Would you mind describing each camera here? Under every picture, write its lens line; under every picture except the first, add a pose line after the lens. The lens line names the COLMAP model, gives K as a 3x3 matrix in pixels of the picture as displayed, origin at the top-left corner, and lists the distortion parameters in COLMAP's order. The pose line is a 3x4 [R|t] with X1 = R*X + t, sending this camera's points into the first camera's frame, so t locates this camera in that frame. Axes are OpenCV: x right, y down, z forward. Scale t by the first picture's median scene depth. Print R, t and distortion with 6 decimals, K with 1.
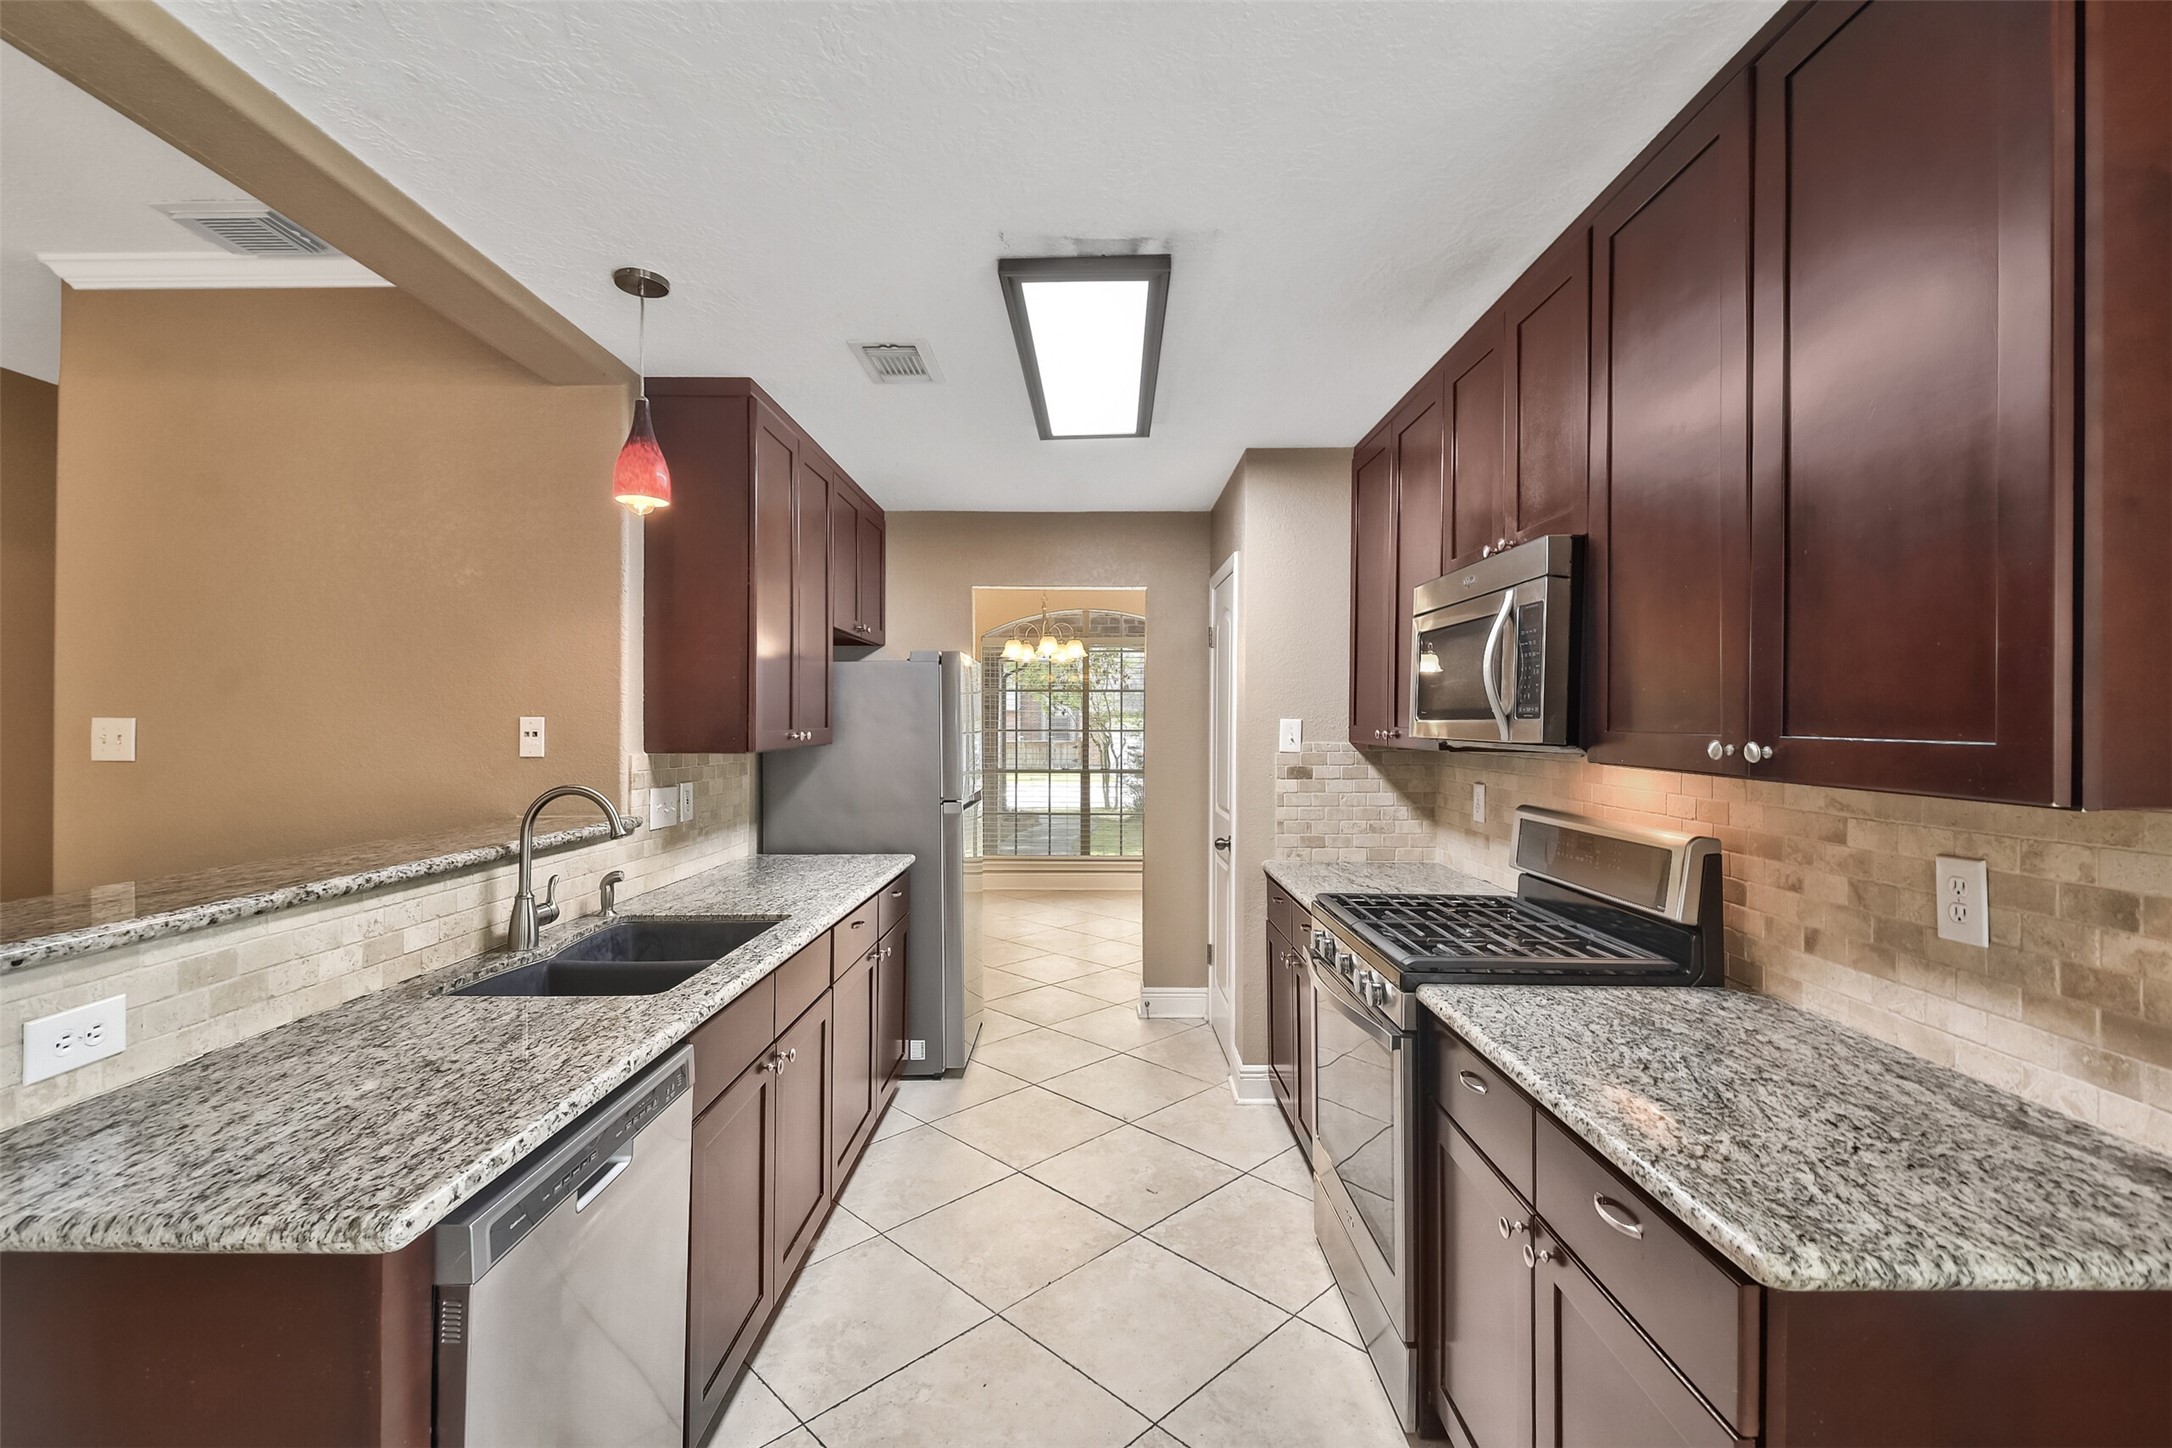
lens RADIAL K [[958.0, 0, 1082.4], [0, 958.0, 711.3], [0, 0, 1]] dist [0.014757, -0.012007]
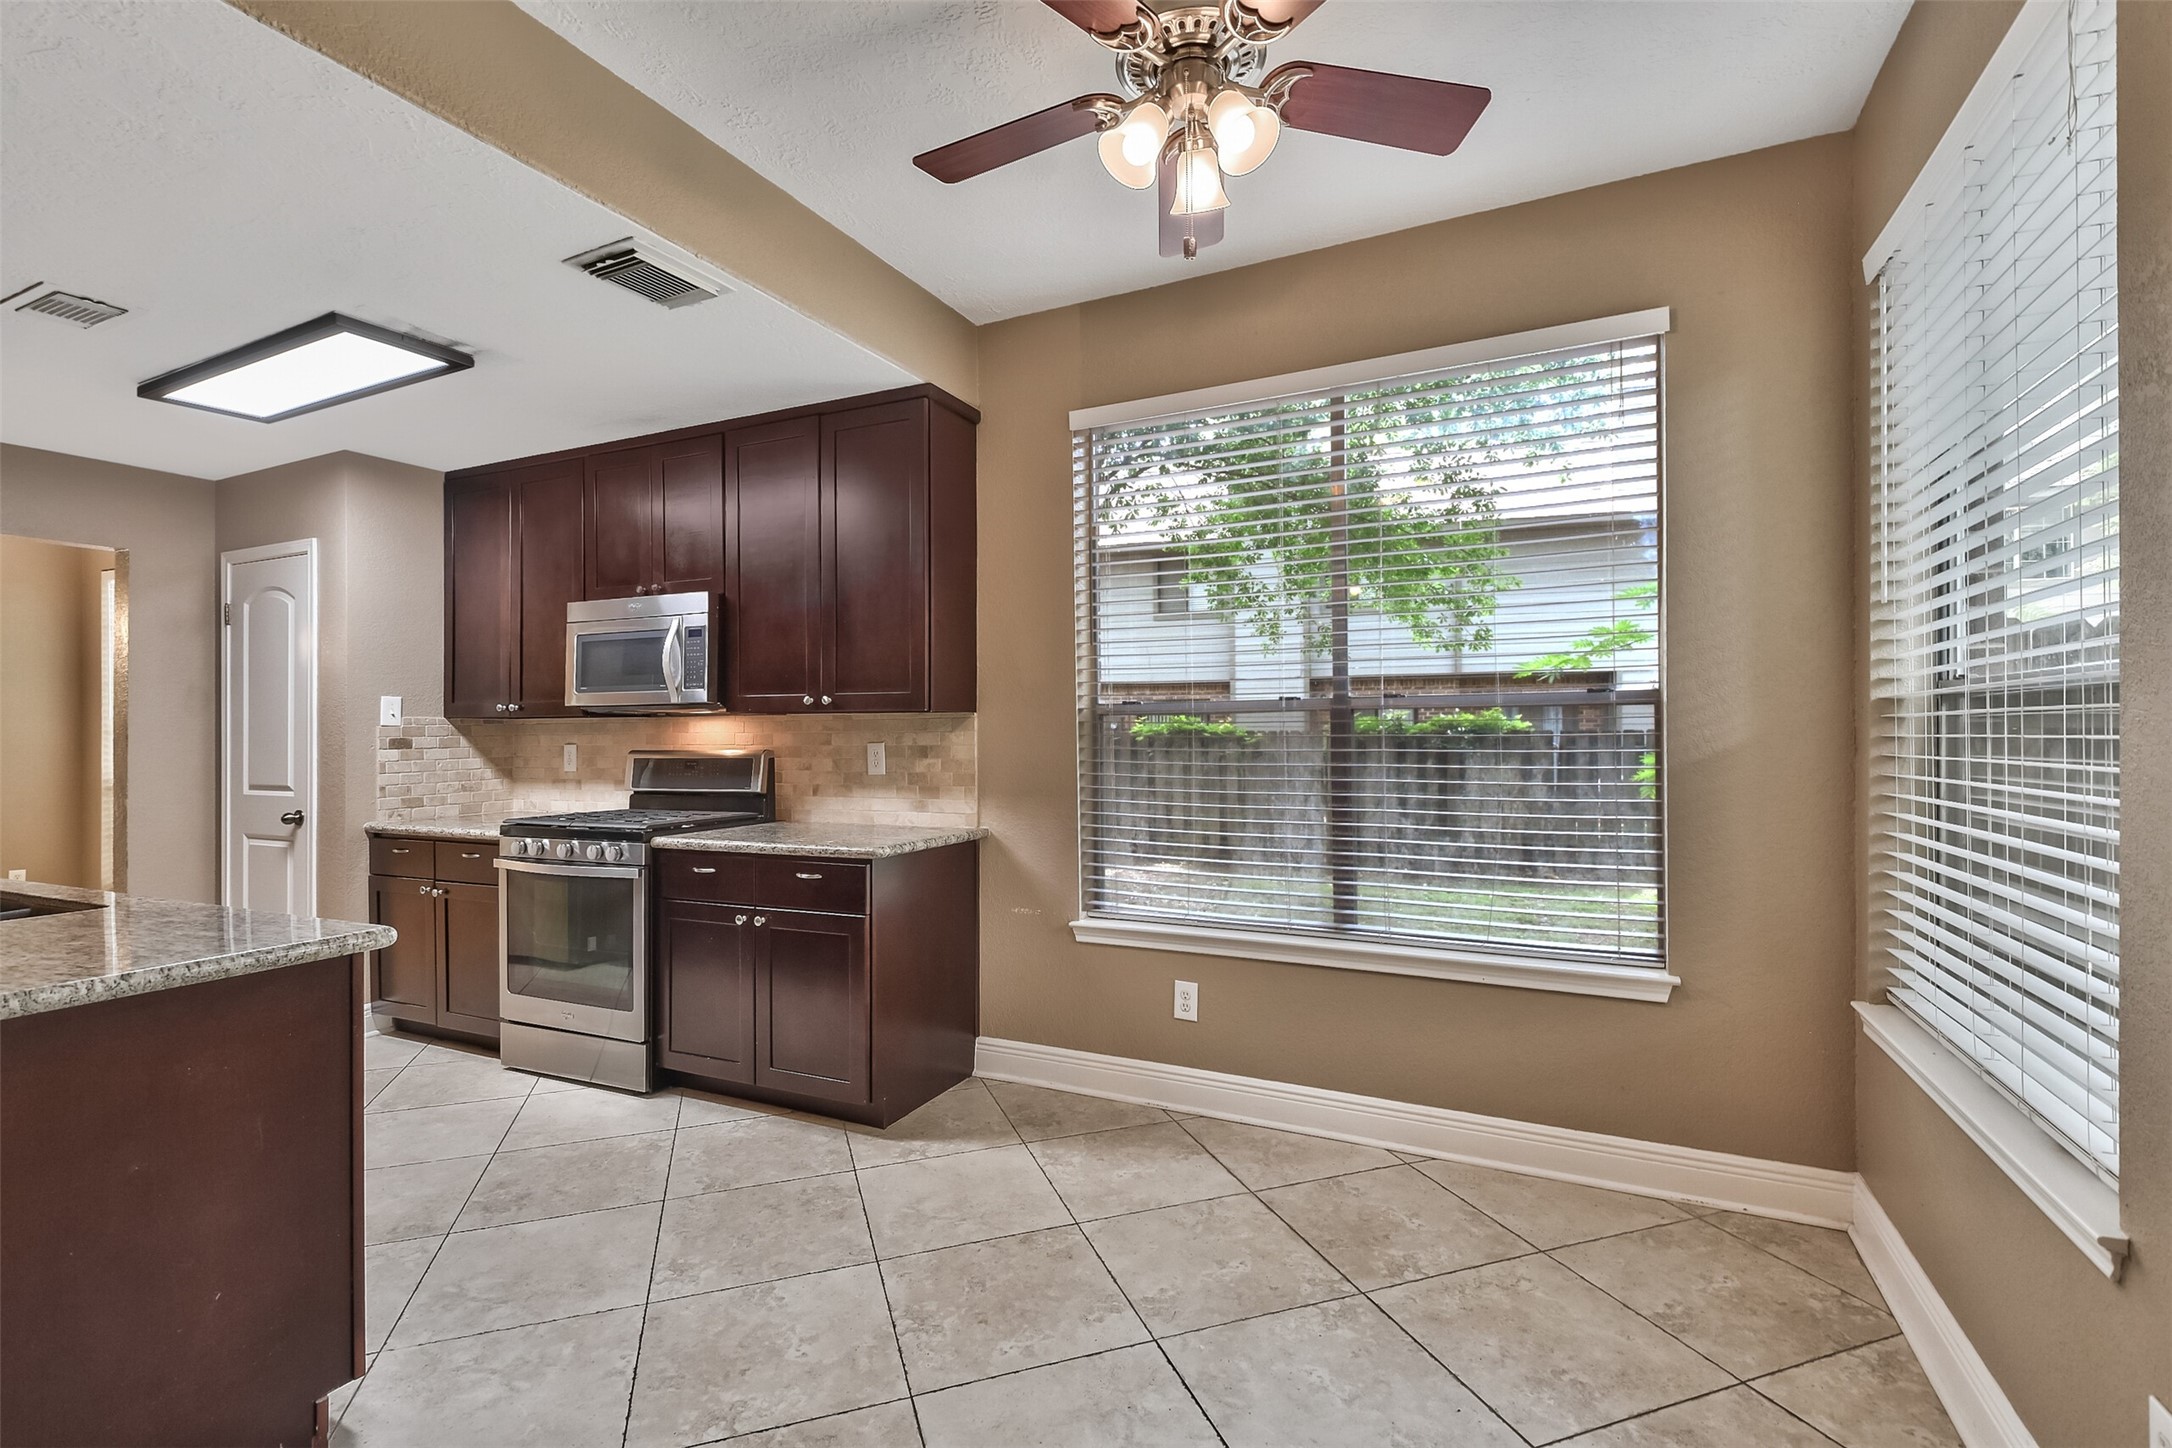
lens RADIAL K [[958.0, 0, 1076.9], [0, 958.0, 711.4], [0, 0, 1]] dist [0.014757, -0.012007]
pose [[0.438429, 0.012013, 0.898686, -0.980353], [-0.001789, 0.999920, -0.012493, 0.081289], [-0.898764, 0.003870, 0.438415, -0.524095]]
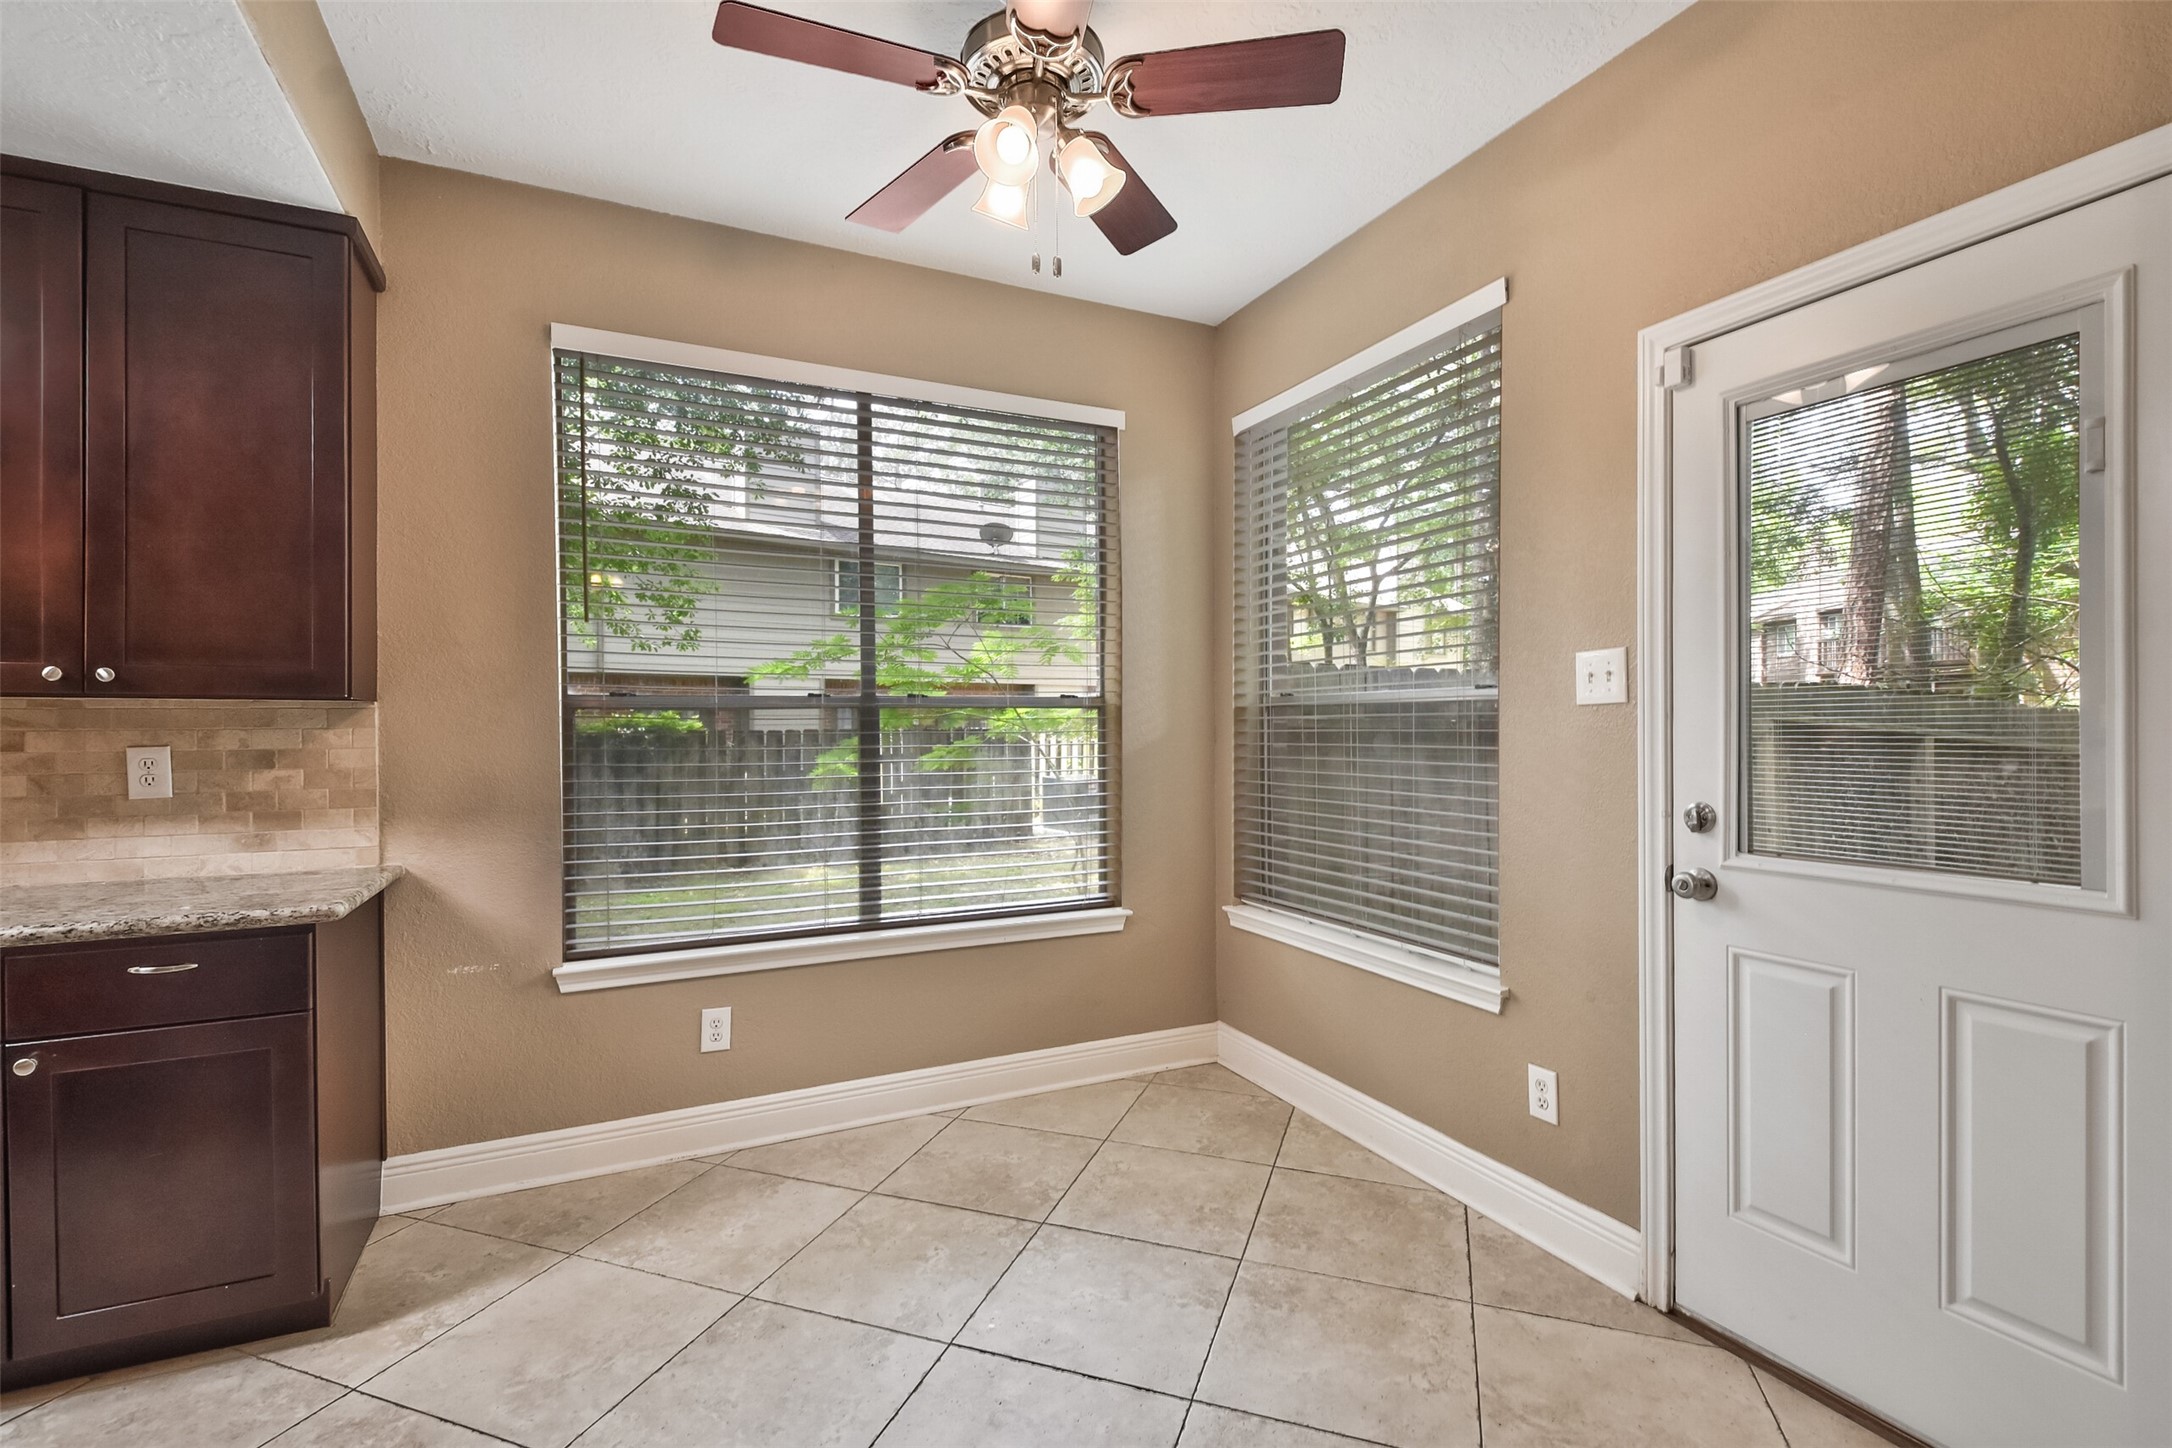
lens RADIAL K [[958.0, 0, 1070.8], [0, 958.0, 716.6], [0, 0, 1]] dist [0.014757, -0.012007]
pose [[-0.422790, 0.008368, 0.906189, -0.988544], [-0.005900, 0.999911, -0.011987, 0.092087], [-0.906208, -0.010414, -0.422703, 0.227566]]
